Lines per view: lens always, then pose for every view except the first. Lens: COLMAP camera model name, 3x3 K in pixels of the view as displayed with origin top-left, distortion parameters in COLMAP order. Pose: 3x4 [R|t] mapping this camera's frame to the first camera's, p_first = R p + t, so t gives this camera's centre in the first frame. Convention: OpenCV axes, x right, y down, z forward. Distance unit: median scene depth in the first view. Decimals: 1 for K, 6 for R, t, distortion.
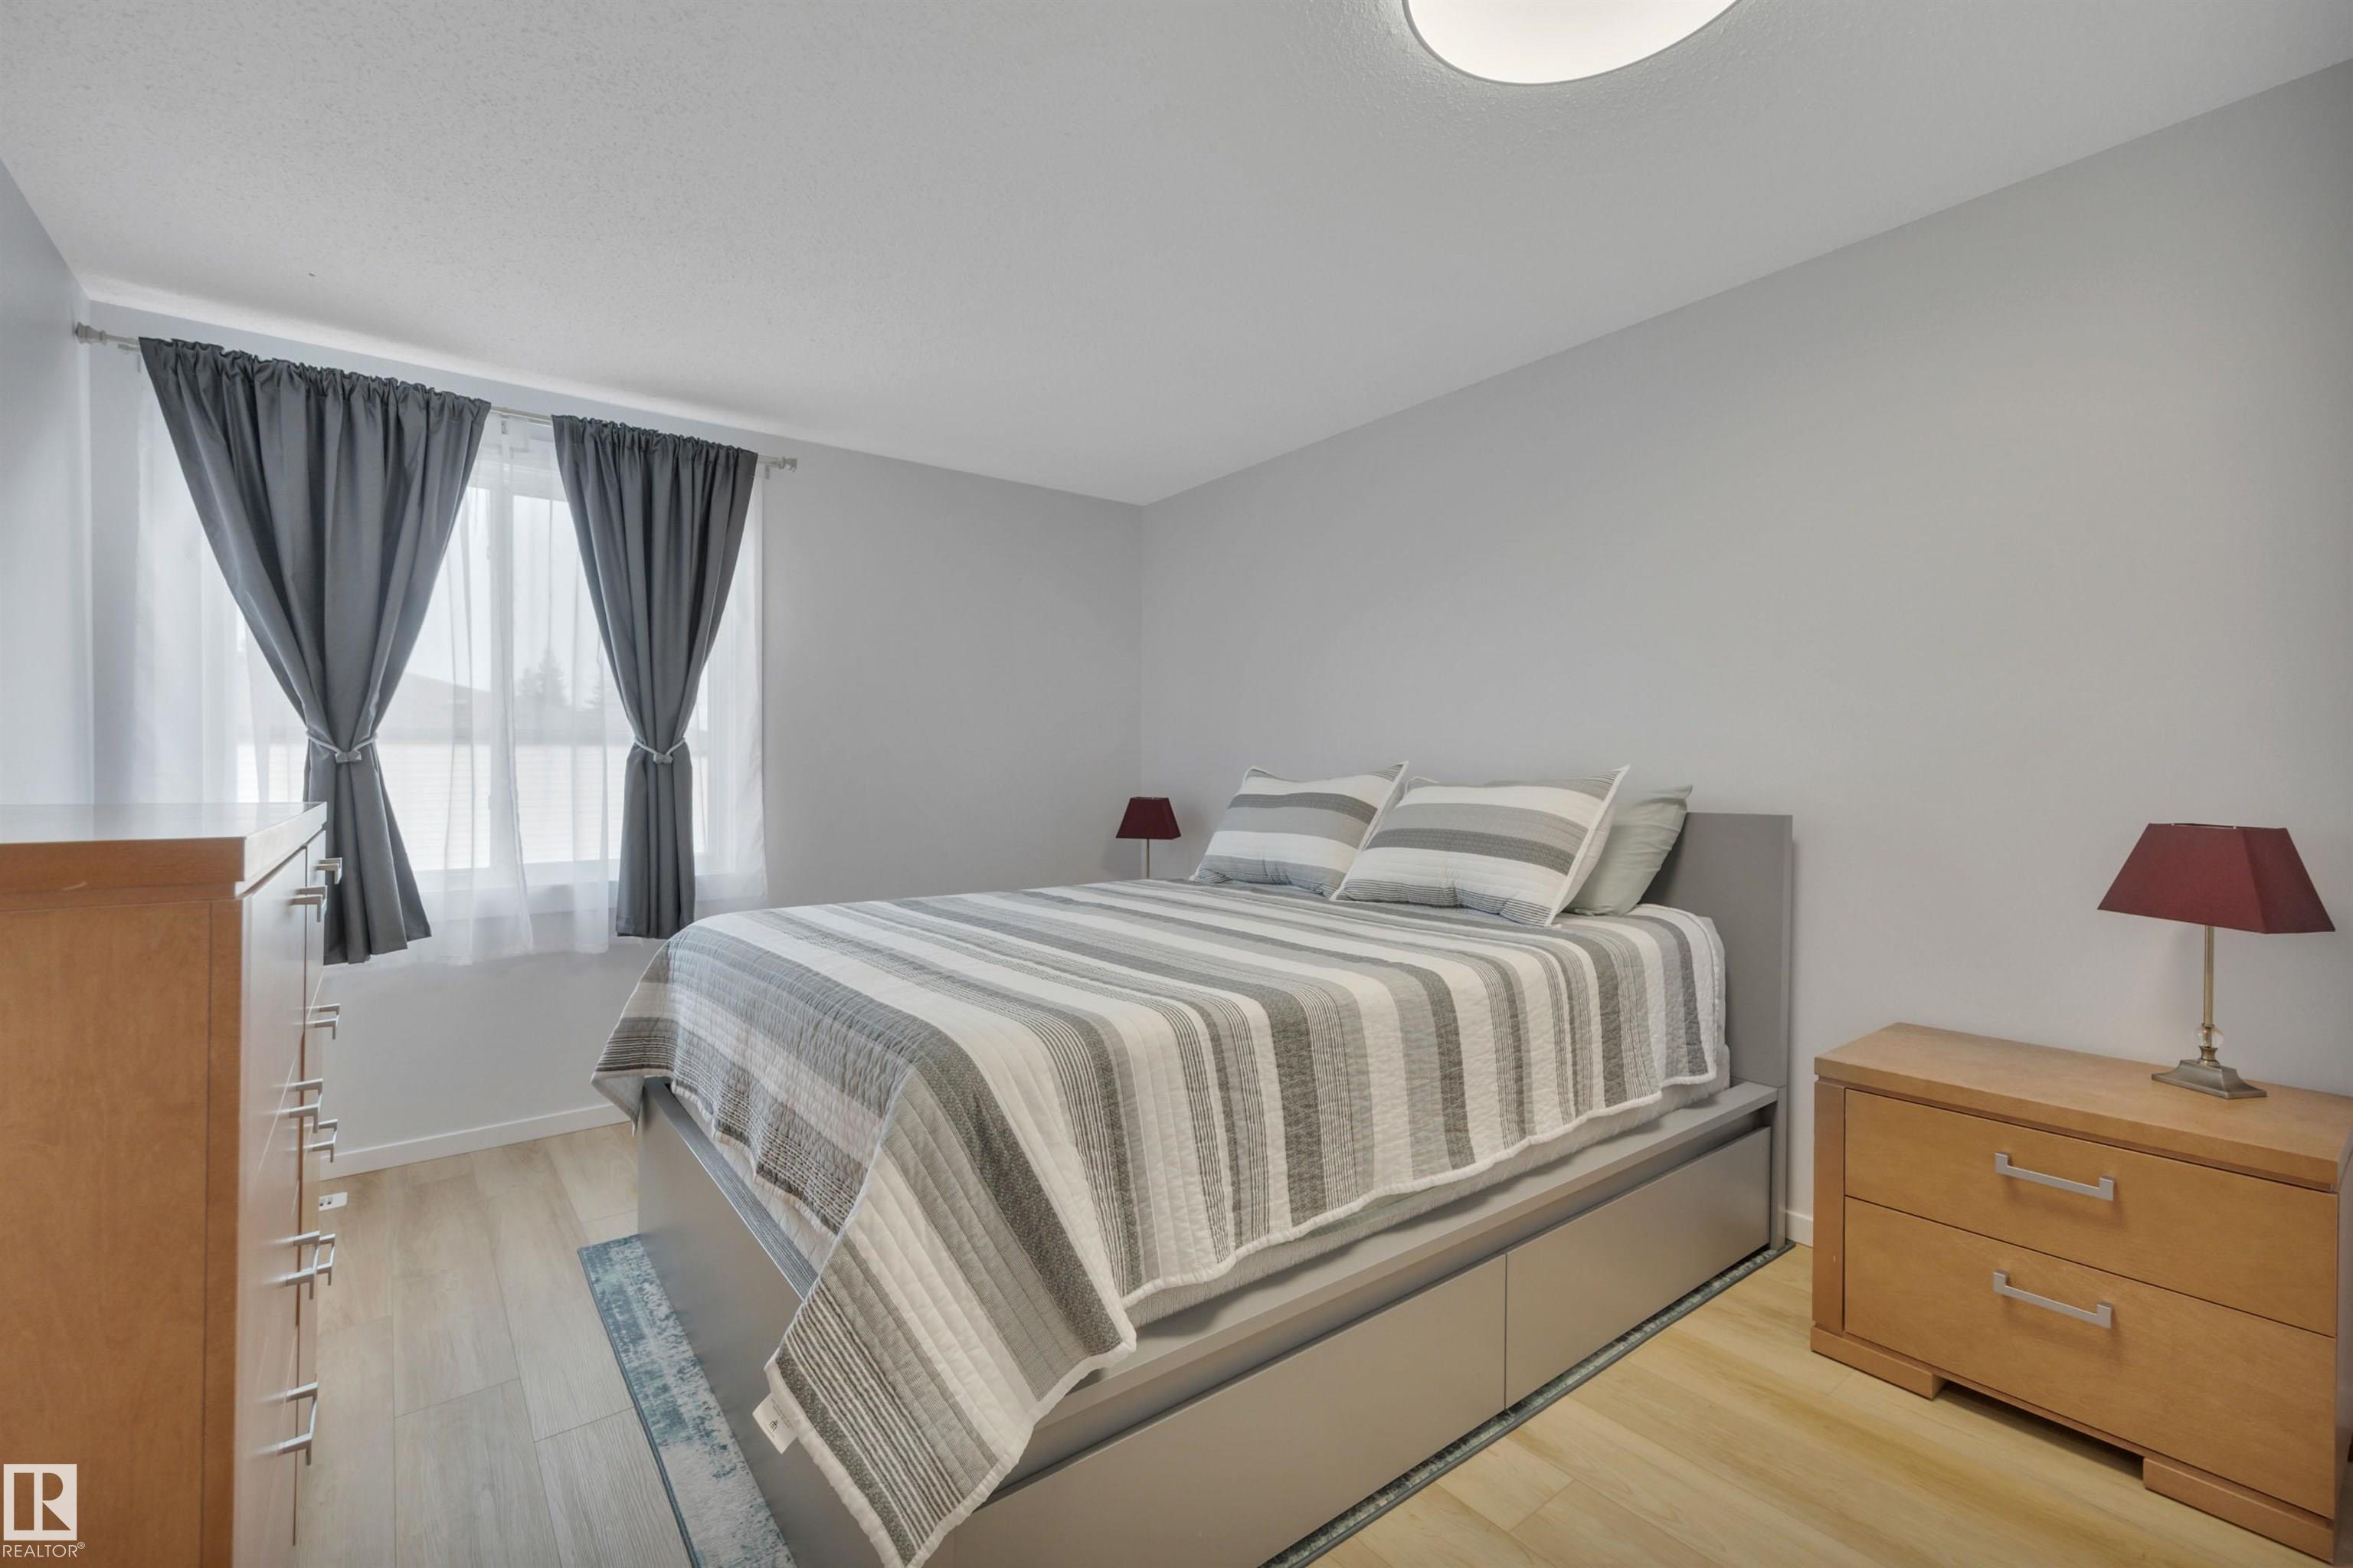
lens RADIAL K [[992.0, 0, 1189.9], [0, 992.0, 772.0], [0, 0, 1]] dist [0.013876, -0.000191]
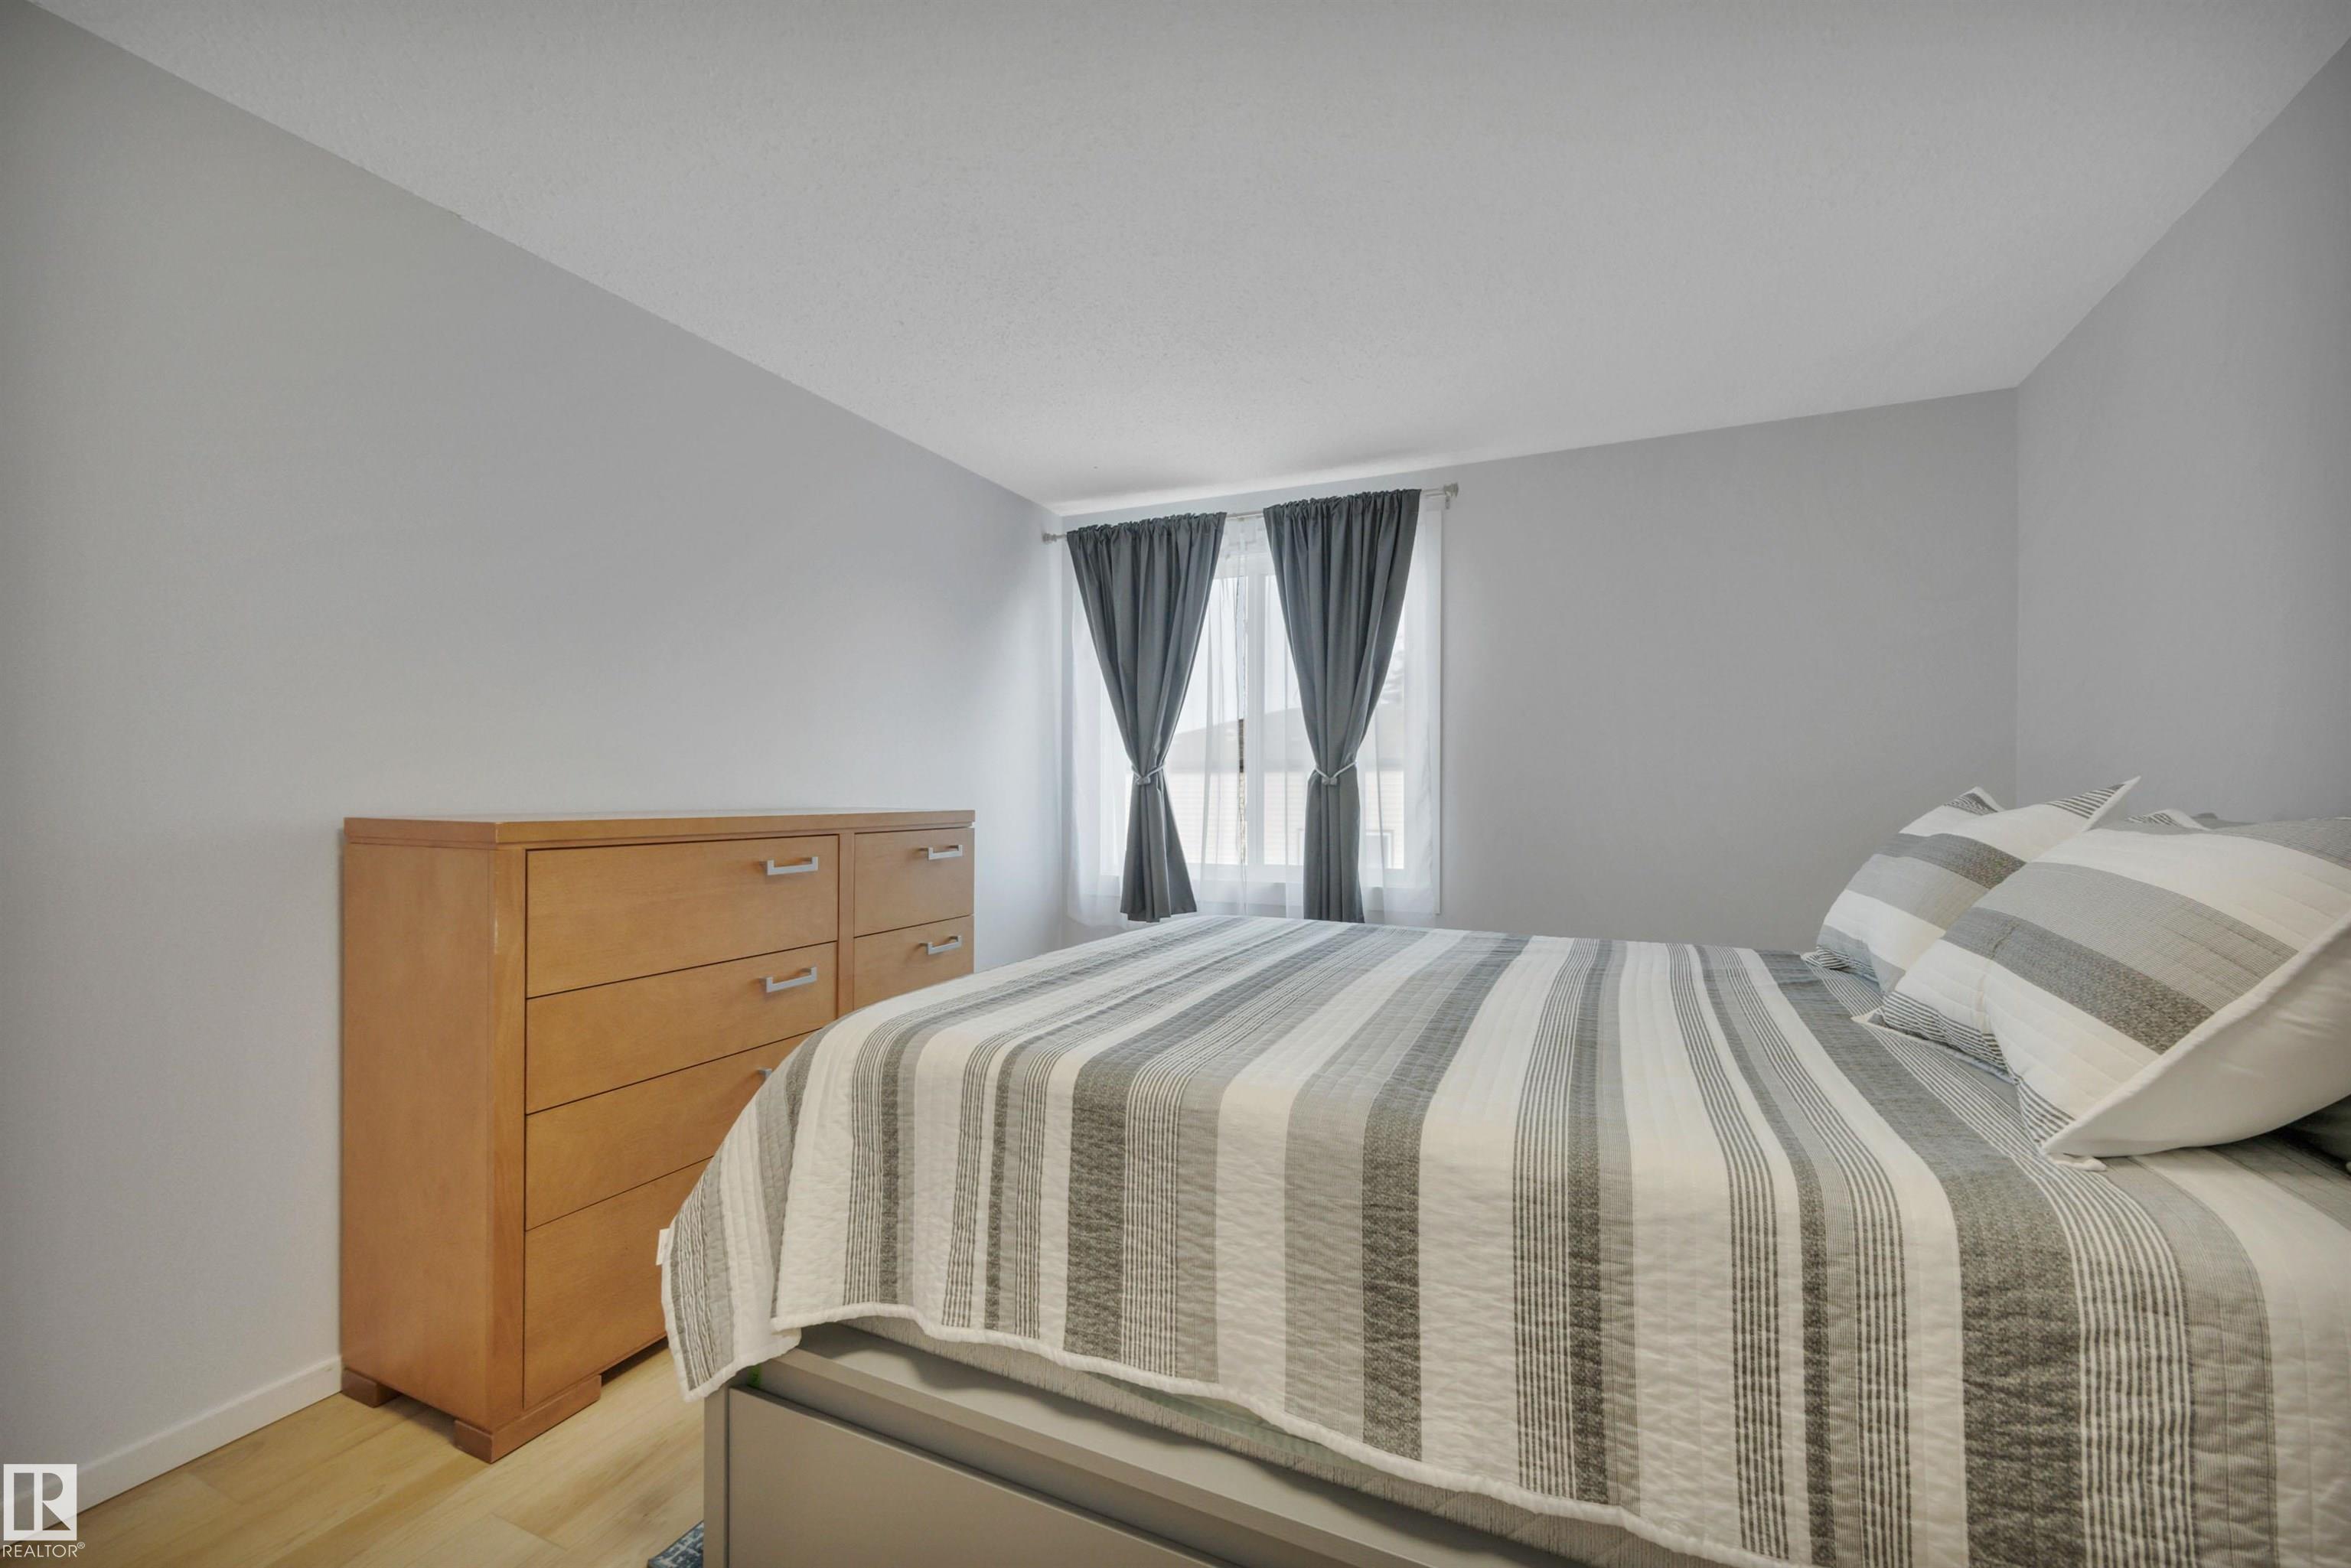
lens RADIAL K [[991.1, 0, 1193.3], [0, 991.1, 783.3], [0, 0, 1]] dist [0.013876, -0.000191]
pose [[0.467534, -0.002398, -0.883972, 0.663694], [-0.007167, 0.999953, -0.006504, -0.003463], [0.883946, 0.009377, 0.467495, 0.534069]]
